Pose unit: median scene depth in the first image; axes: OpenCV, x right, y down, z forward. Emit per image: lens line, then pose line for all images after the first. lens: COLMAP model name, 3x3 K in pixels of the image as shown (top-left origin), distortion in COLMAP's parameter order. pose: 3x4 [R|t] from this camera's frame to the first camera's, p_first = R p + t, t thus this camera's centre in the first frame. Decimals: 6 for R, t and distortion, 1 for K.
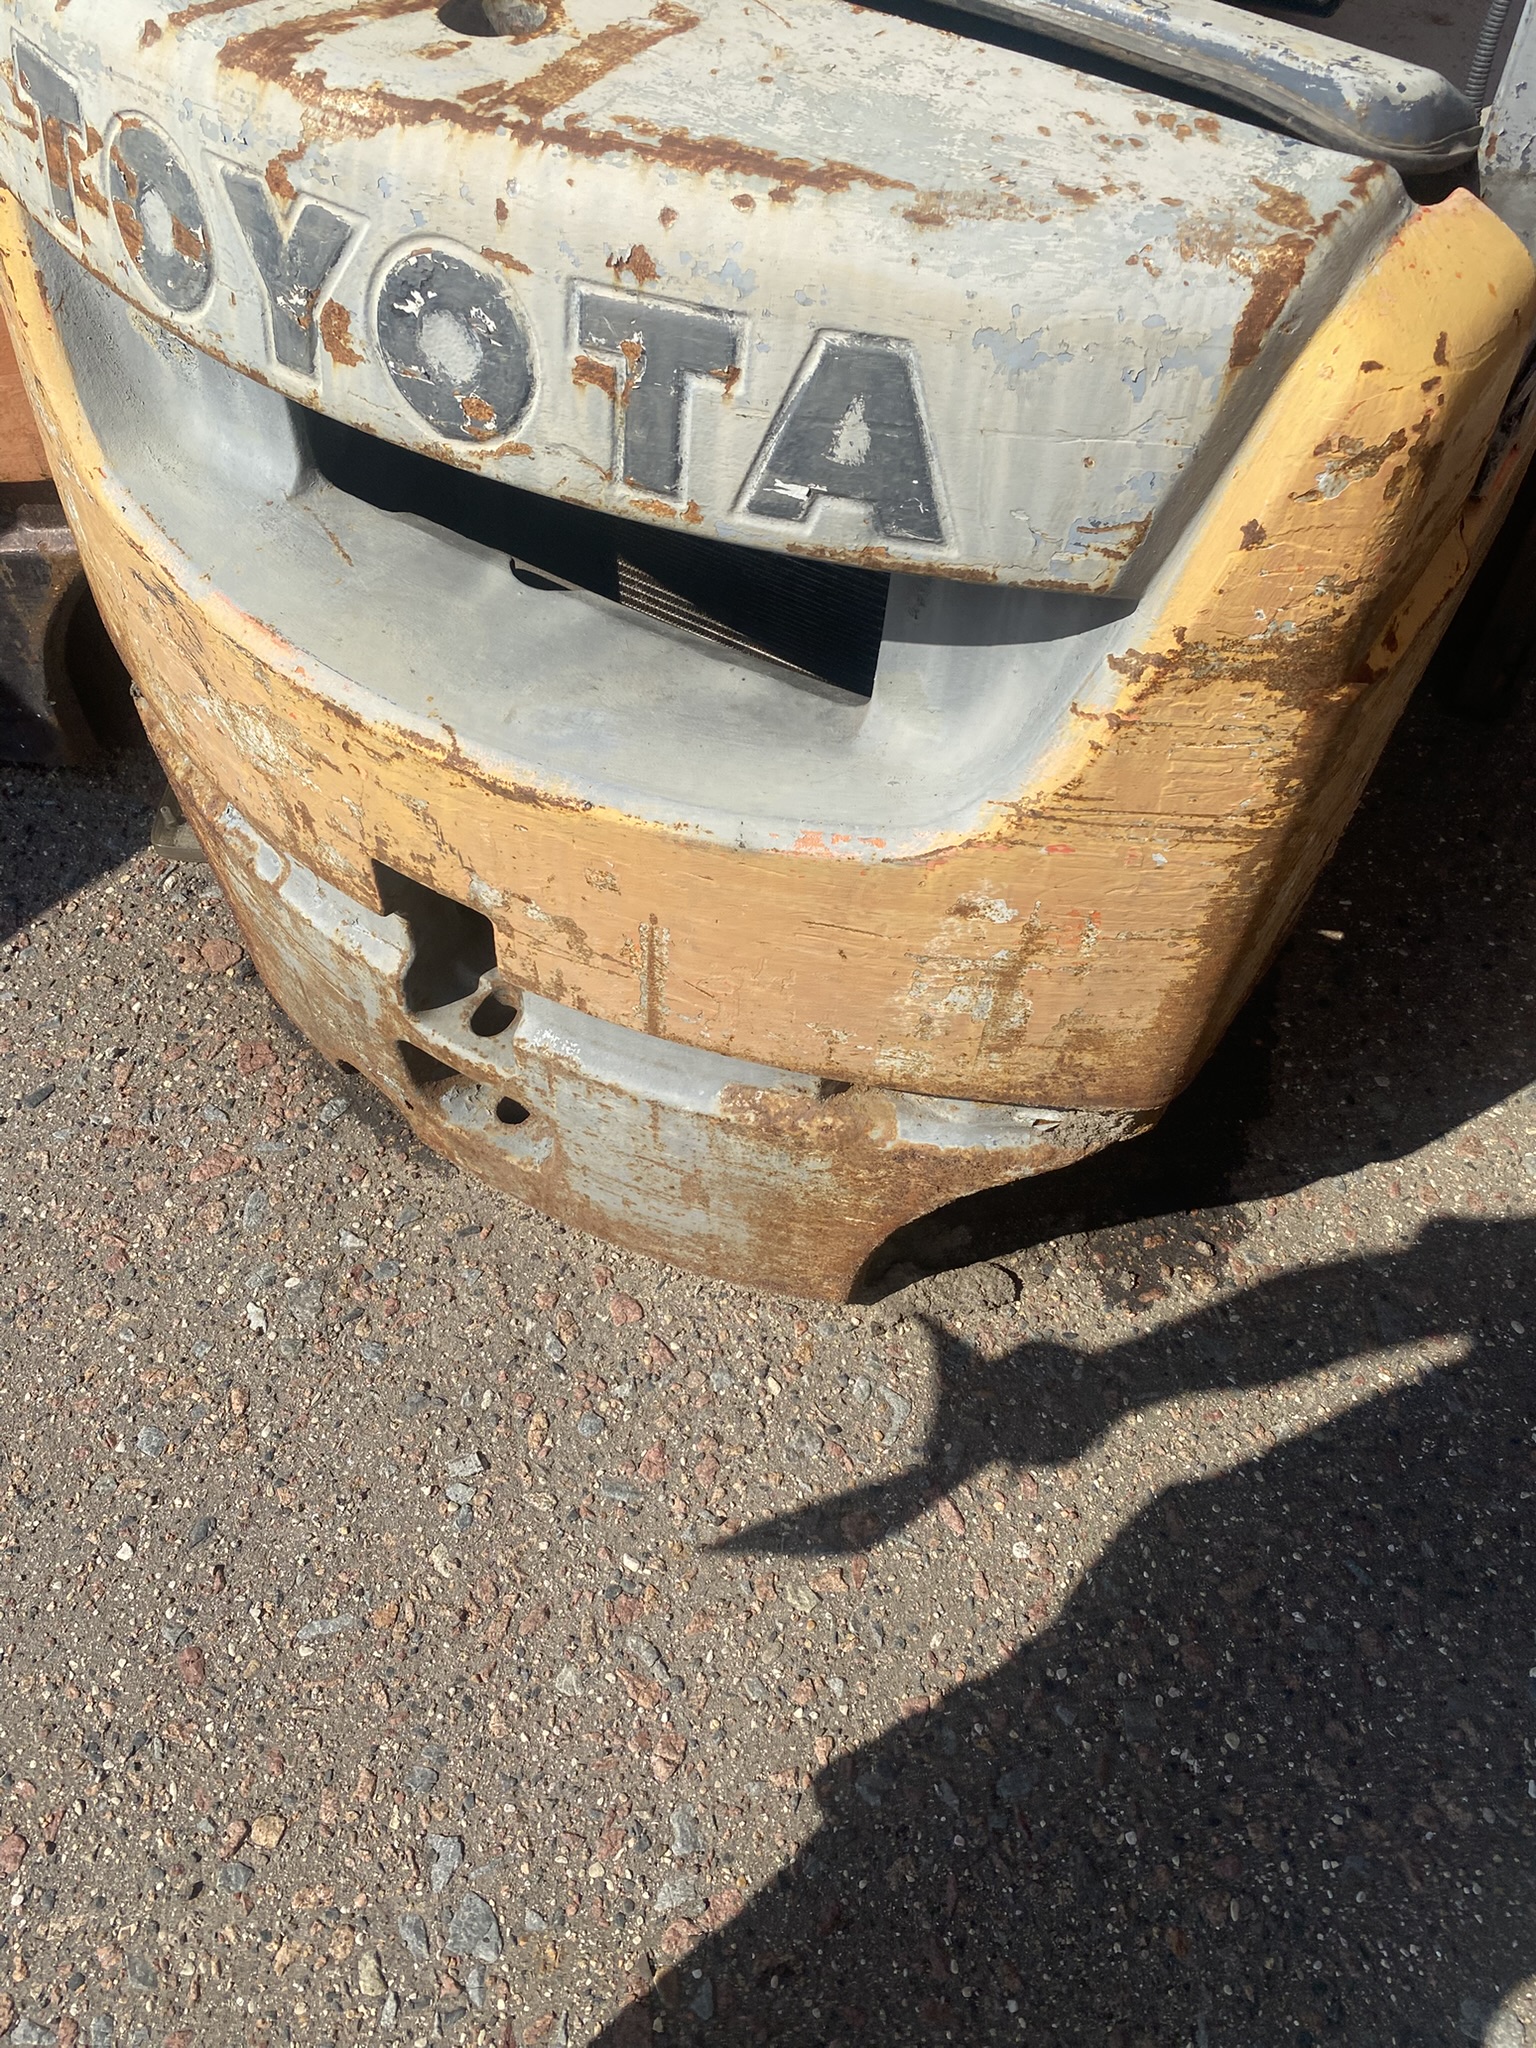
lens RADIAL K [[1559.5, 0, 768.0], [0, 1559.5, 1024.0], [0, 0, 1]] dist [0.019134, -0.030904]
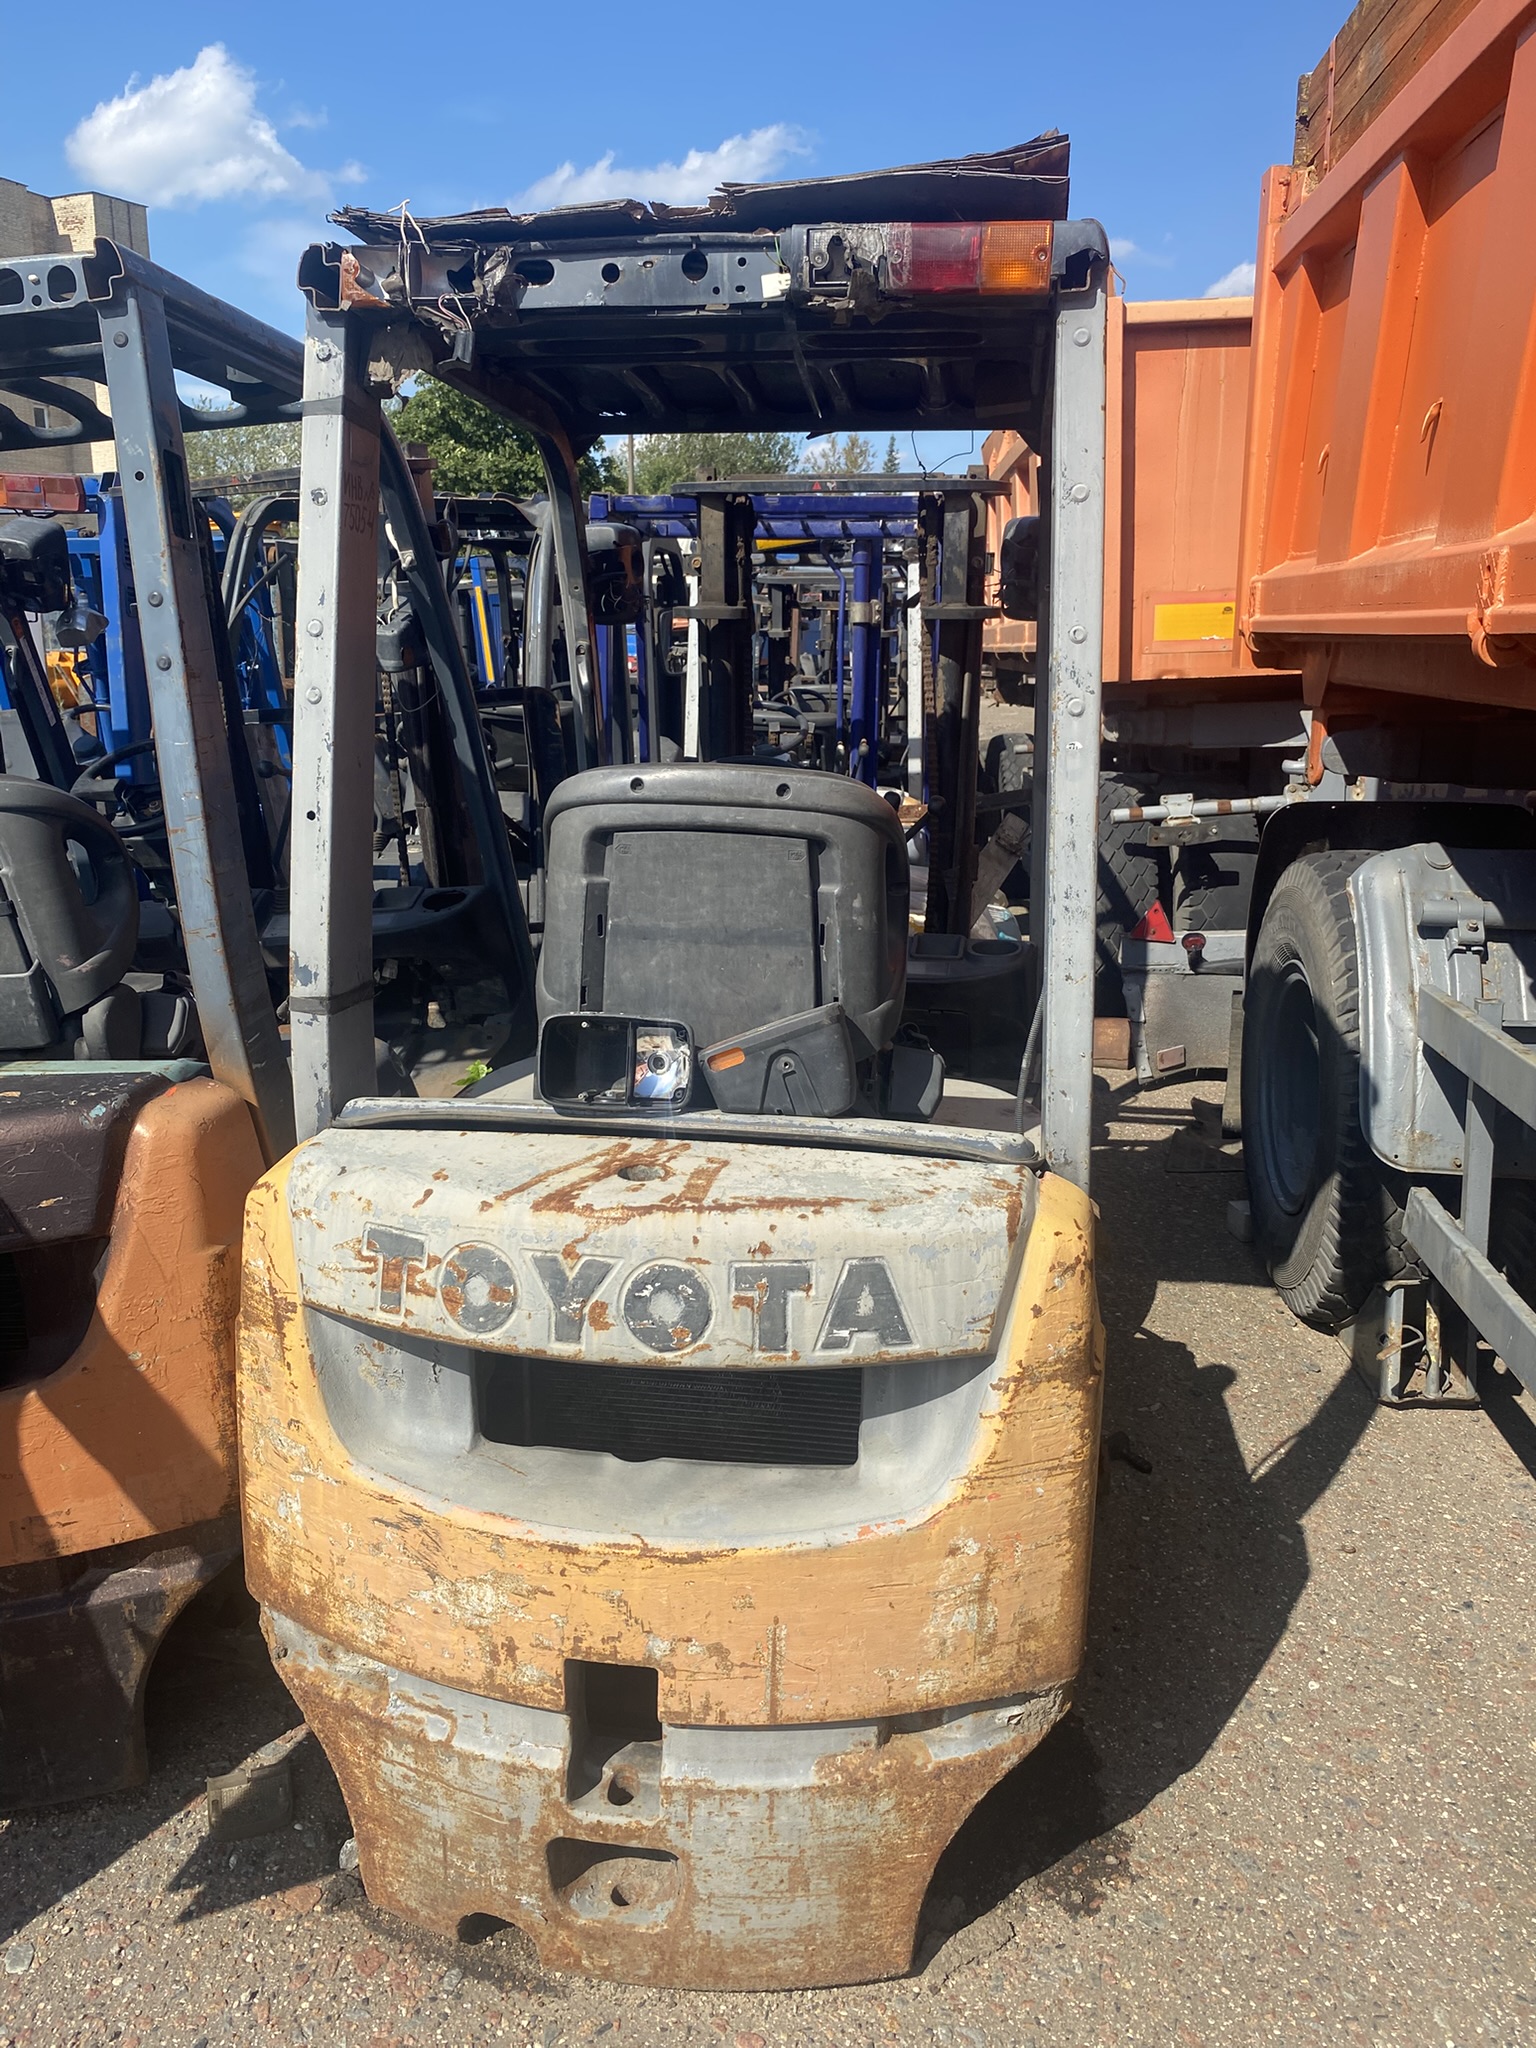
lens RADIAL K [[1559.3, 0, 768.0], [0, 1559.3, 1024.0], [0, 0, 1]] dist [-0.008068, -0.000815]
pose [[0.919168, -0.115964, 0.376406, -0.776974], [0.328136, 0.754044, -0.568986, 0.483242], [-0.217845, 0.646506, 0.731145, -0.750389]]
